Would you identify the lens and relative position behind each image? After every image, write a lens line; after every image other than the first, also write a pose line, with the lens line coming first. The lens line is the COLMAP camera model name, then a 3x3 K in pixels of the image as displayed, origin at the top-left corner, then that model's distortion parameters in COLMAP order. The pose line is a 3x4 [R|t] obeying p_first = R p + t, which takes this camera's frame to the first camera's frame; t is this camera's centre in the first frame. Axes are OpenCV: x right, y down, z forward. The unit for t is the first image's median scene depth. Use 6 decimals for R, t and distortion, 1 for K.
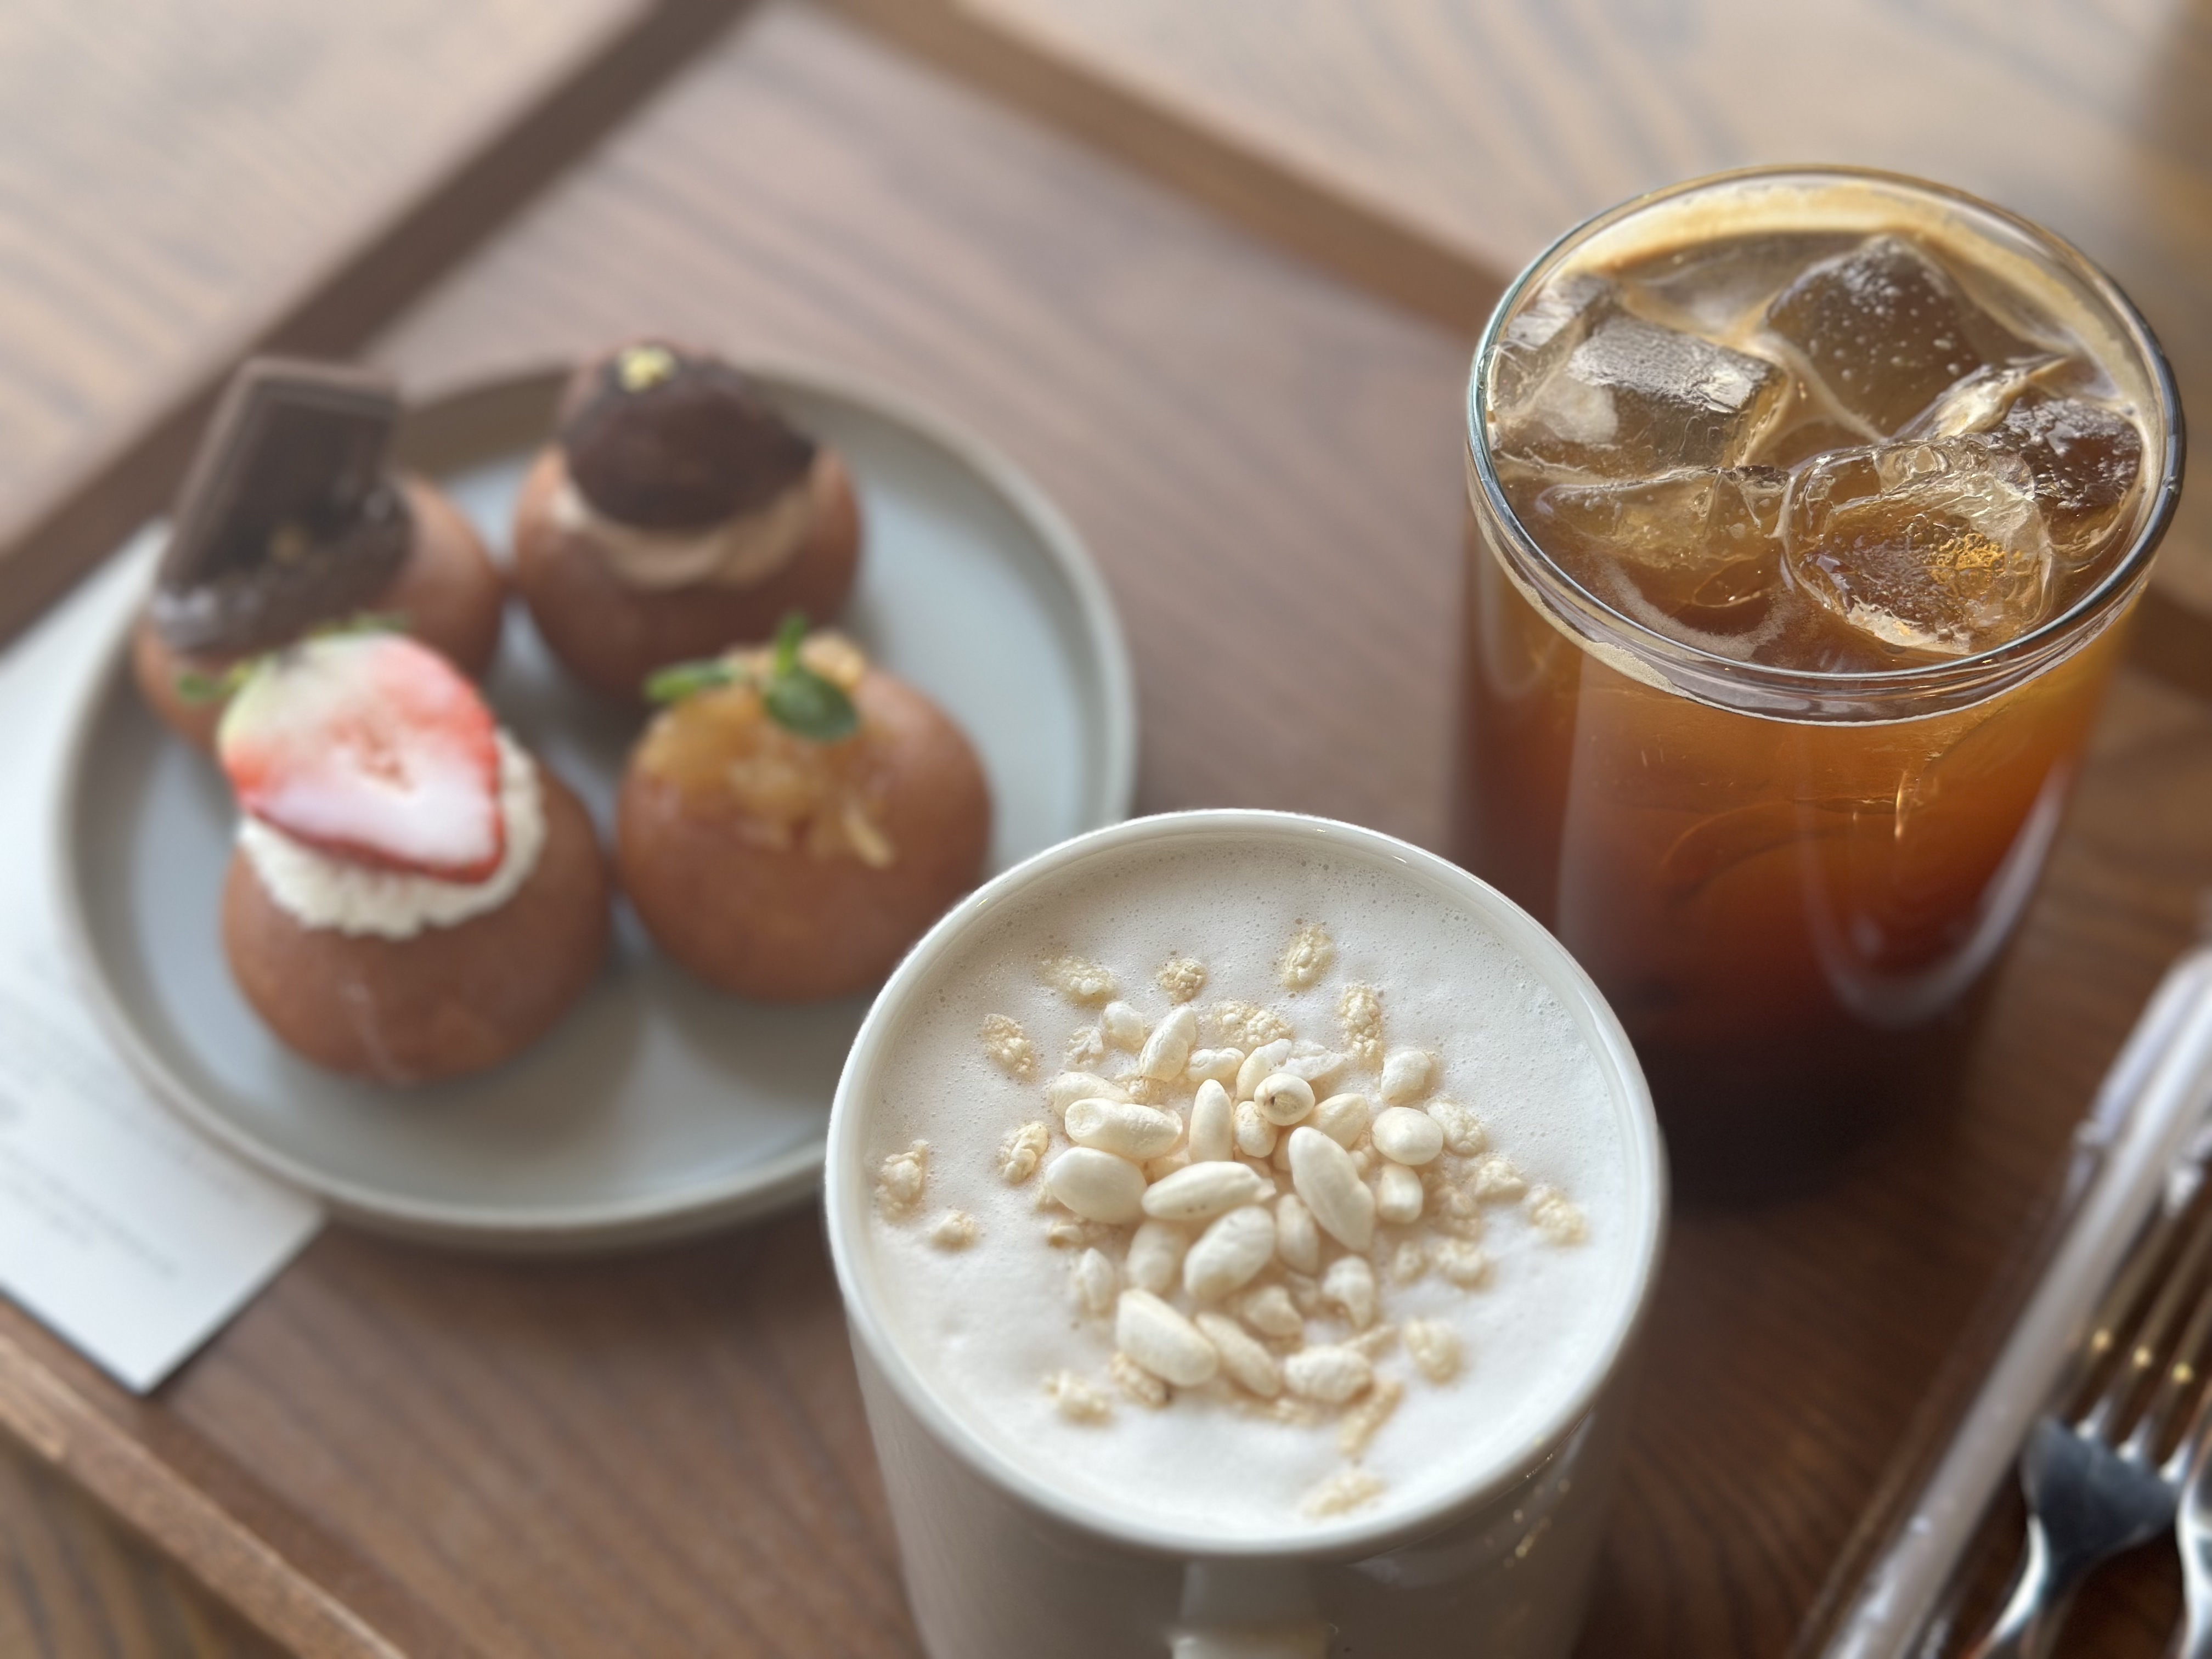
lens RADIAL K [[3114.3, 0, 1107.3], [0, 3114.3, 816.3], [0, 0, 1]] dist [0.091472, 0.000000]
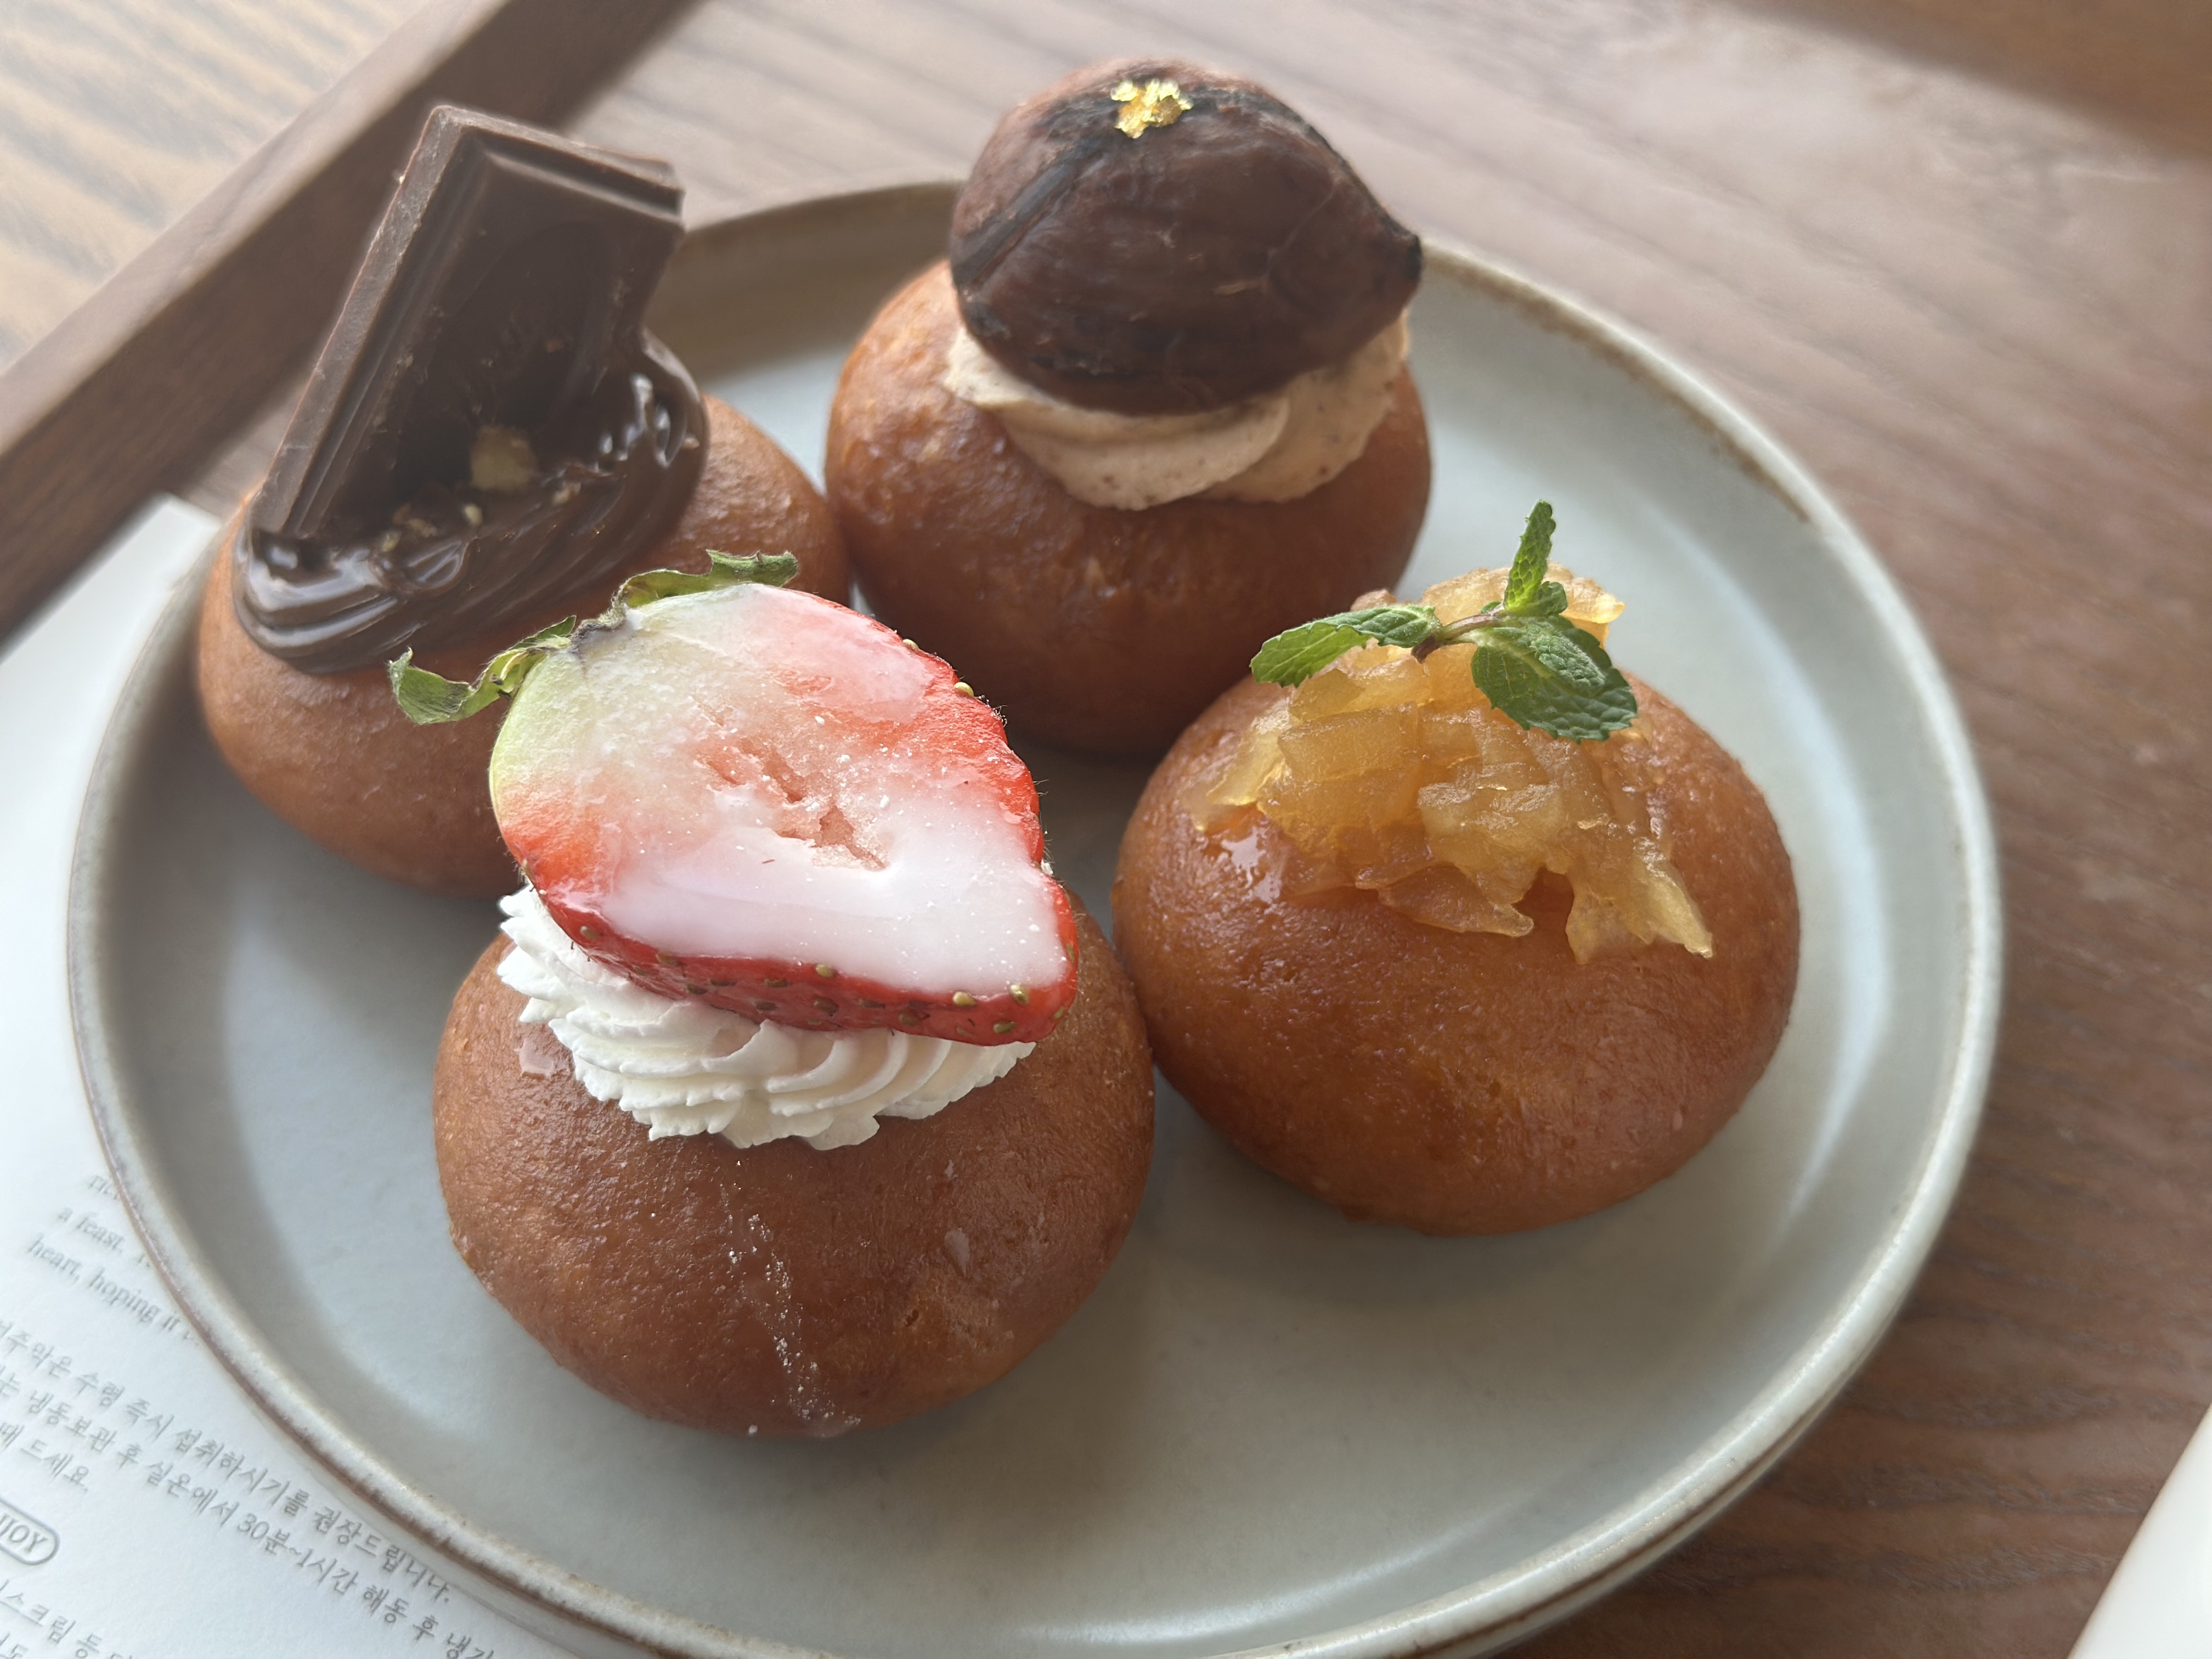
lens RADIAL K [[3114.3, 0, 1102.1], [0, 3114.3, 836.1], [0, 0, 1]] dist [0.091472, 0.000000]
pose [[0.994038, -0.057290, 0.092775, -0.223236], [0.060959, 0.997446, -0.037214, 0.008095], [-0.090406, 0.042647, 0.994991, 0.466144]]
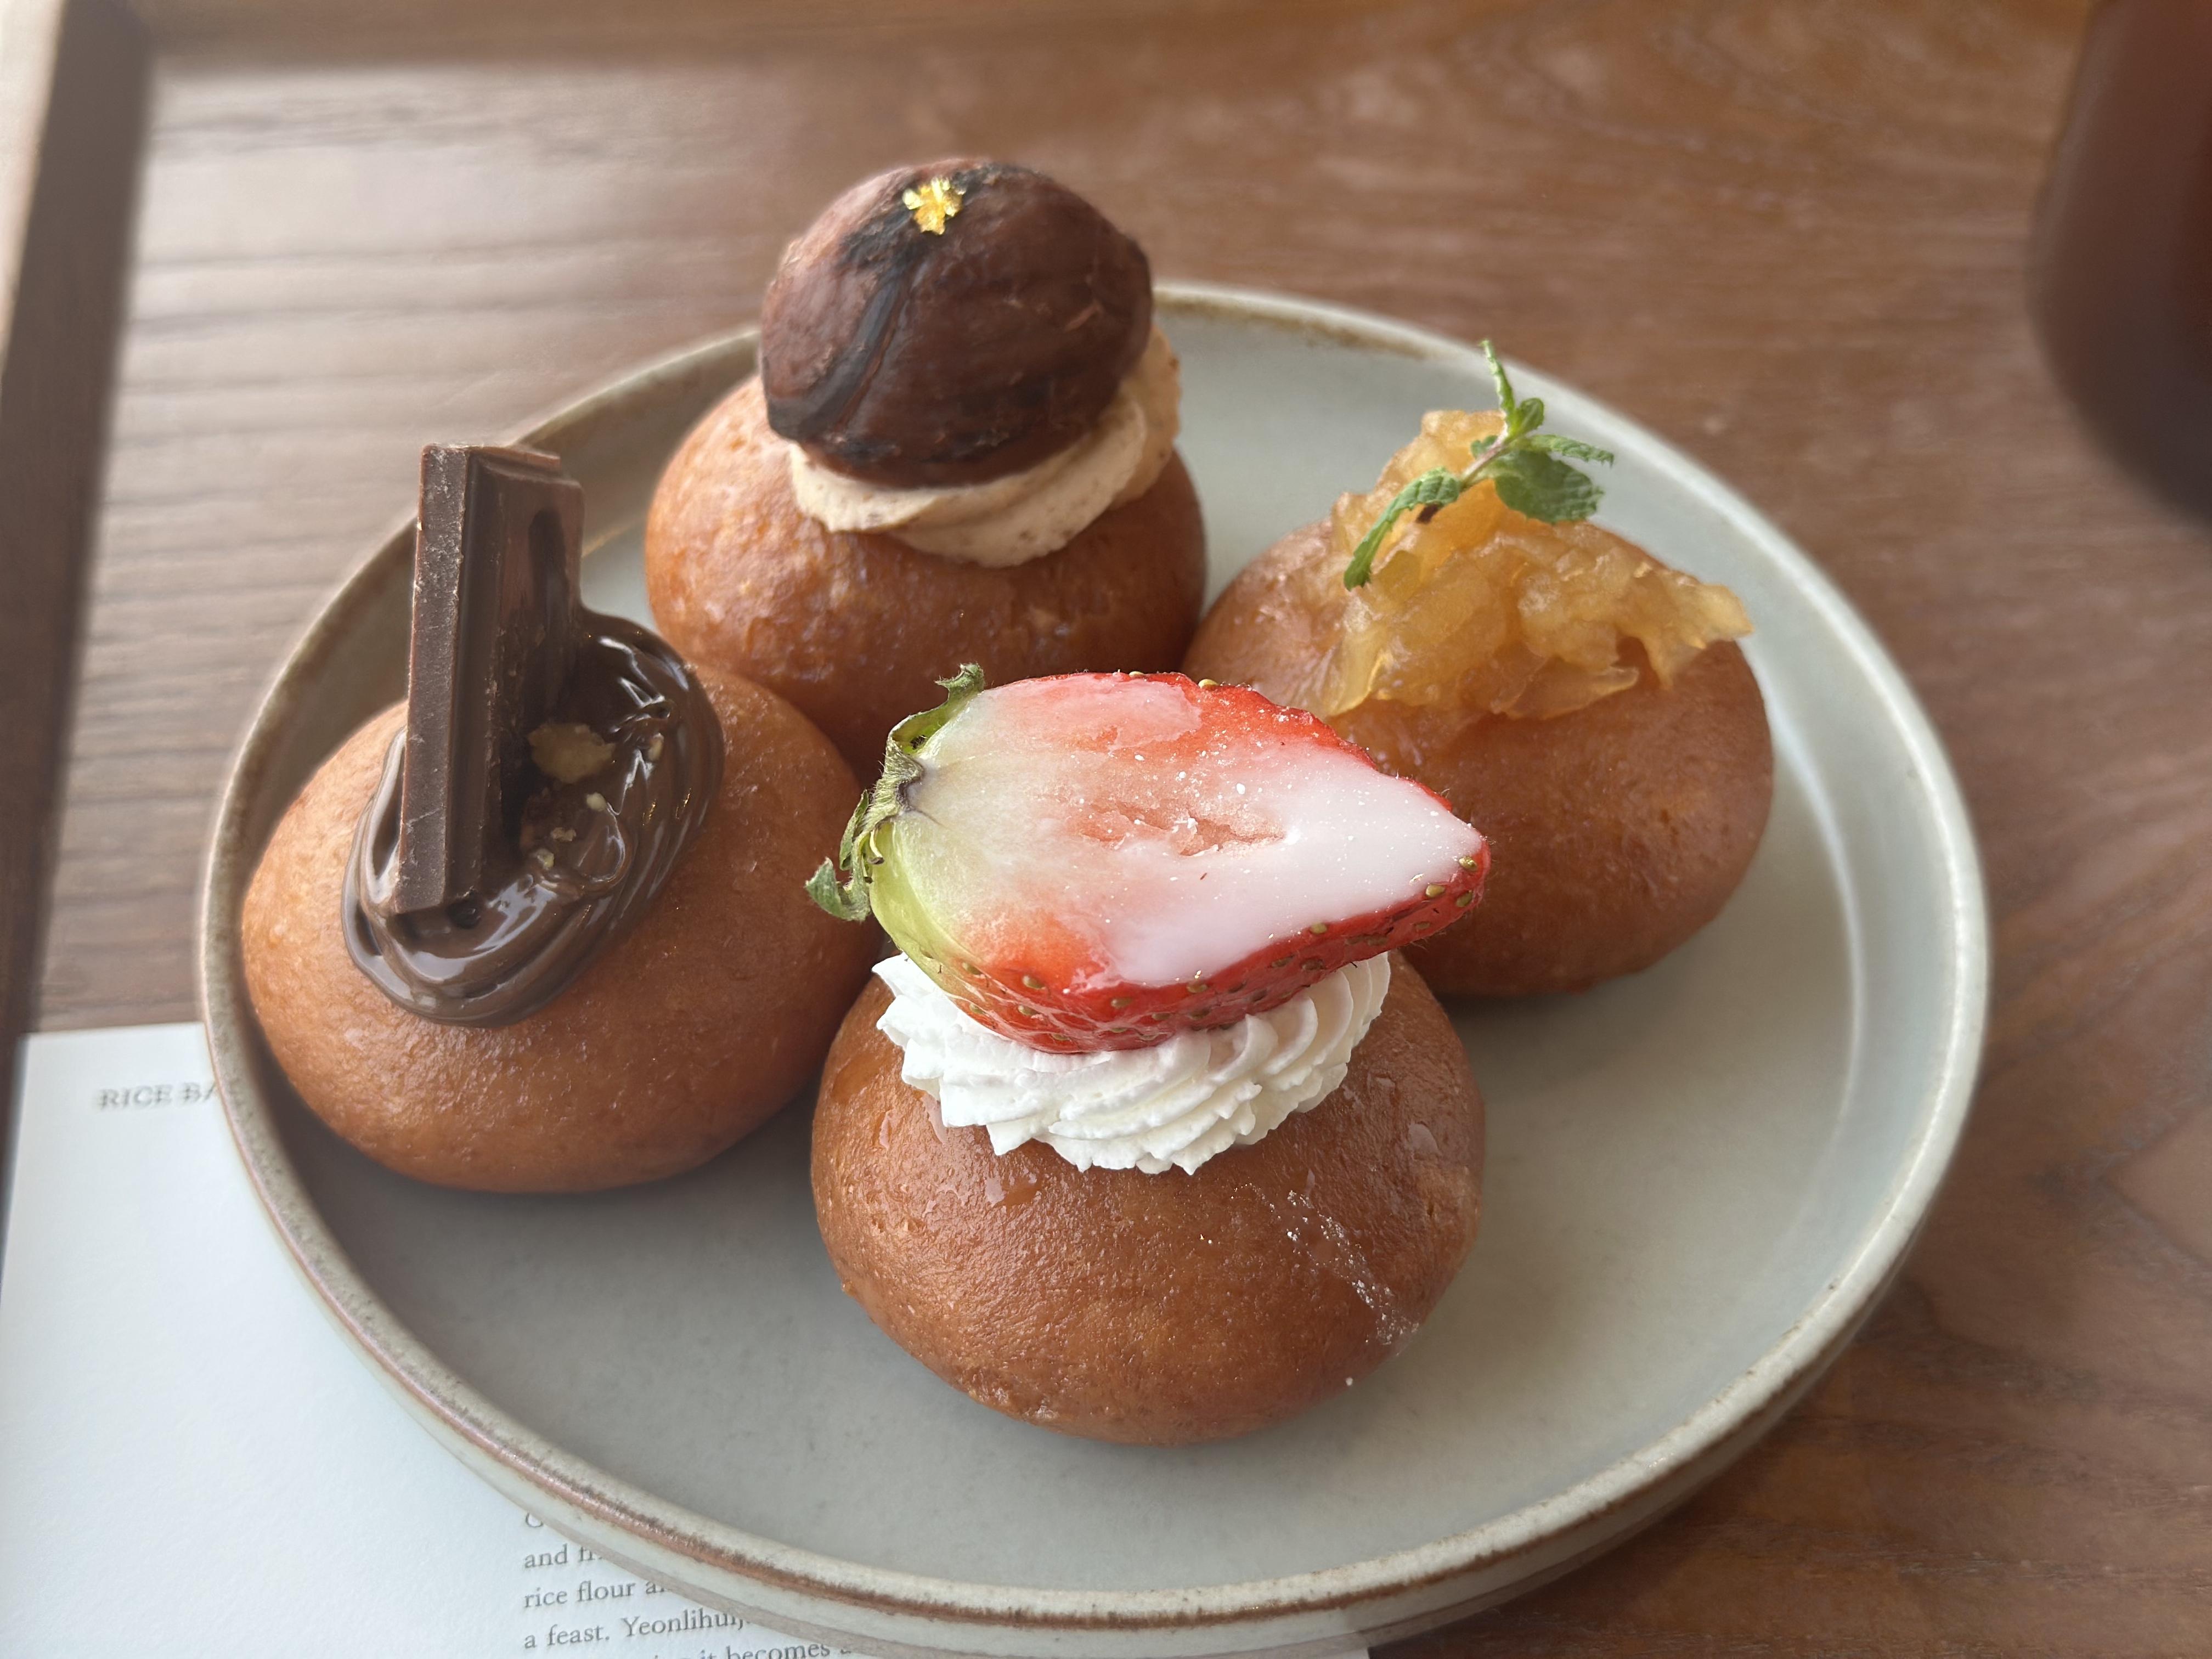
lens RADIAL K [[3114.3, 0, 1103.9], [0, 3114.3, 838.6], [0, 0, 1]] dist [0.091472, 0.000000]
pose [[0.734955, -0.485042, 0.473894, -0.490996], [0.537014, 0.843039, 0.030025, -0.039723], [-0.414074, 0.232421, 0.880070, 0.492952]]
